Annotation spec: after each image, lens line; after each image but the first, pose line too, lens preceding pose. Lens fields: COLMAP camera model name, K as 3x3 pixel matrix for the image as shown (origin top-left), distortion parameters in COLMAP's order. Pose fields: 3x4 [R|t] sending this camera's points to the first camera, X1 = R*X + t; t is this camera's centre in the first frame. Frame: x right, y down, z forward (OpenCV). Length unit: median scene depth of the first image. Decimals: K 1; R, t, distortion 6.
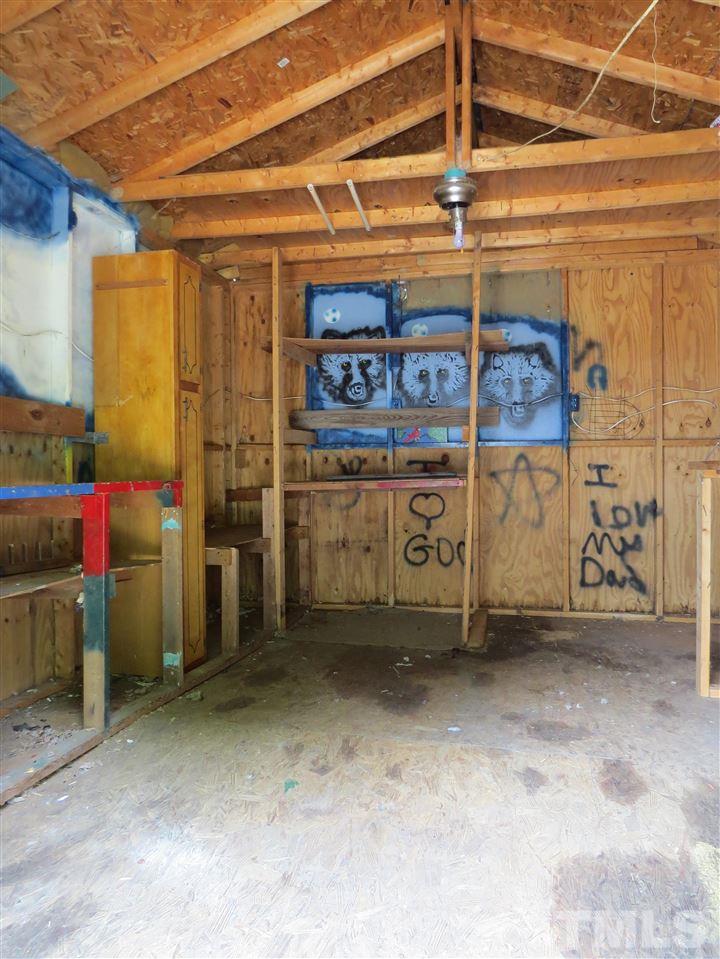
lens RADIAL K [[680.8, 0, 358.6], [0, 680.8, 479.8], [0, 0, 1]] dist [-0.022018, 0.005017]
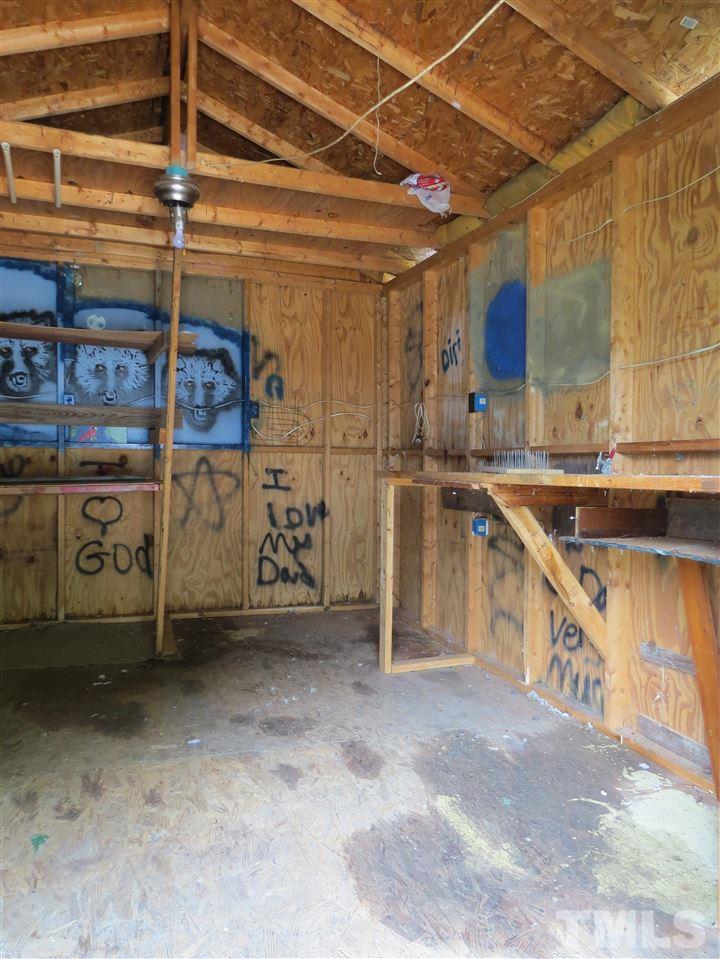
lens RADIAL K [[680.8, 0, 358.6], [0, 680.8, 479.8], [0, 0, 1]] dist [-0.022018, 0.005017]
pose [[0.851843, 0.005953, 0.523763, -0.111248], [-0.007881, 0.999968, 0.001453, -0.009733], [-0.523738, -0.005365, 0.851862, 0.026081]]
